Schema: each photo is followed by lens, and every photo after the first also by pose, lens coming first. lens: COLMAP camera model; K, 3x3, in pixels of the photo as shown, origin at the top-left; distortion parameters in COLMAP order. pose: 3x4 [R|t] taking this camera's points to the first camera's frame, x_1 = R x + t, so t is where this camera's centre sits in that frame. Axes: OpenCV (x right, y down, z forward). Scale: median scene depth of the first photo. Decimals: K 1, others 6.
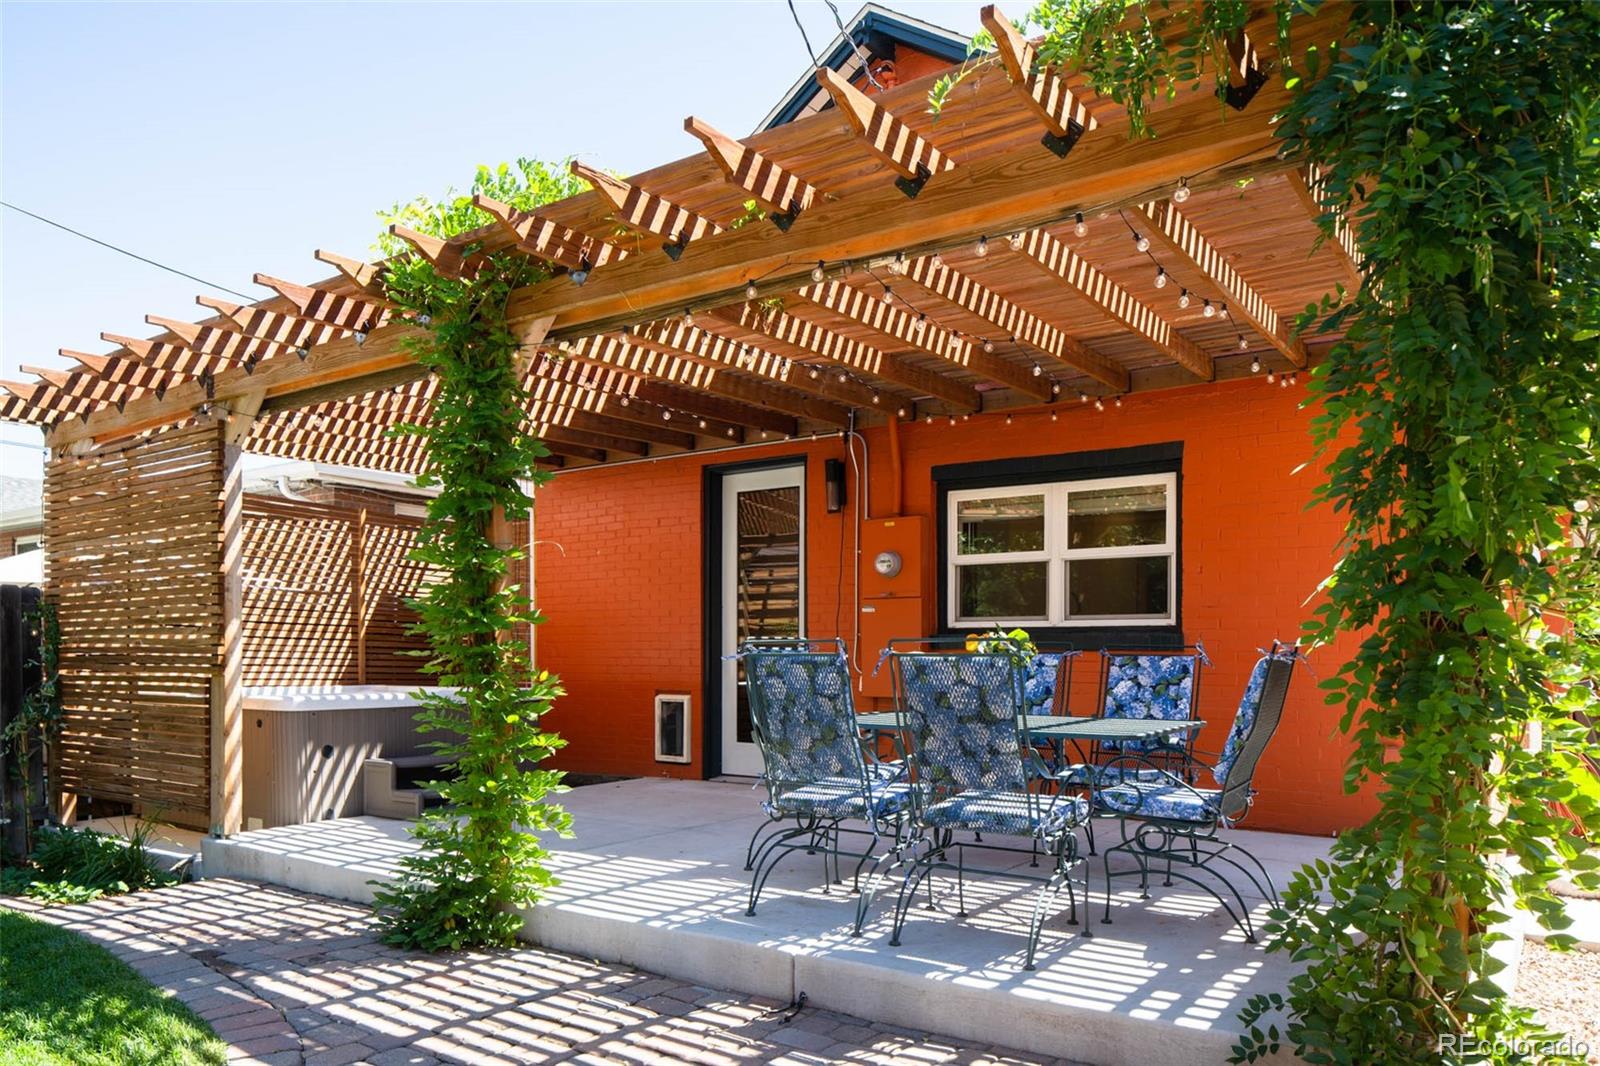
lens RADIAL K [[1130.3, 0, 800.0], [0, 1130.3, 533.0], [0, 0, 1]] dist [-0.068268, -0.000639]
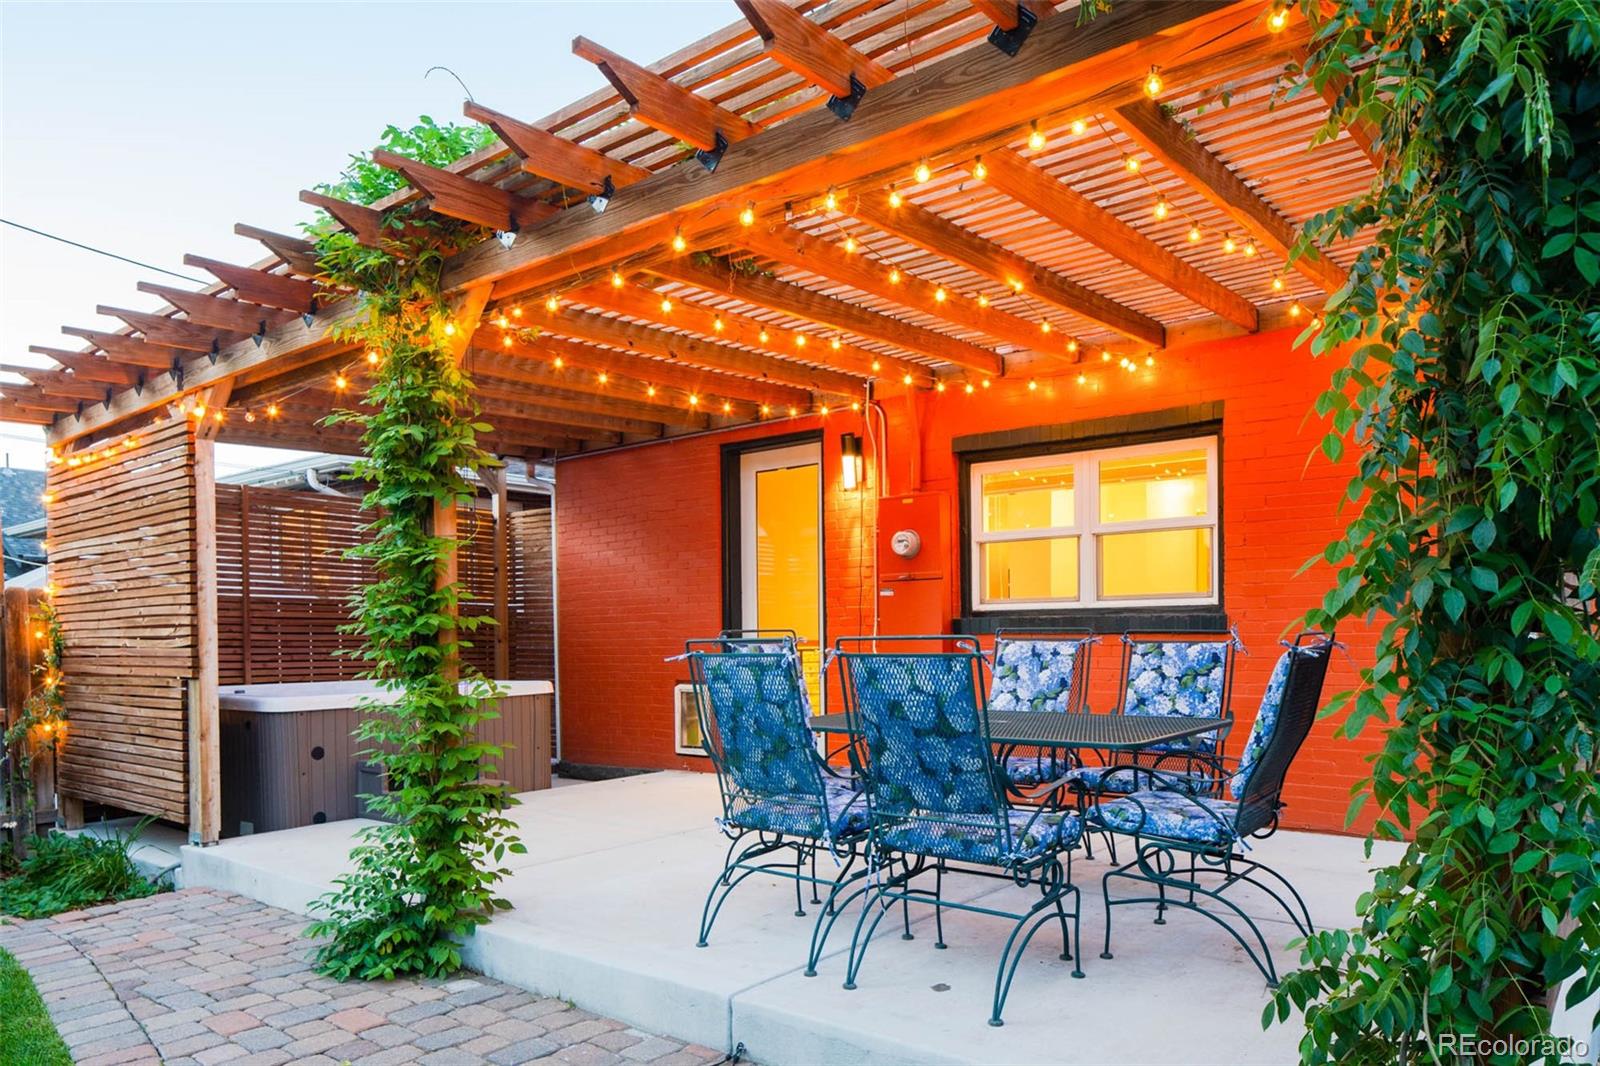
lens RADIAL K [[1113.1, 0, 798.7], [0, 1113.1, 550.2], [0, 0, 1]] dist [-0.070552, 0.001542]
pose [[0.996844, -0.023589, -0.075799, 0.083623], [0.026342, 0.999021, 0.035538, -0.003204], [0.074886, -0.037422, 0.996490, 0.110171]]
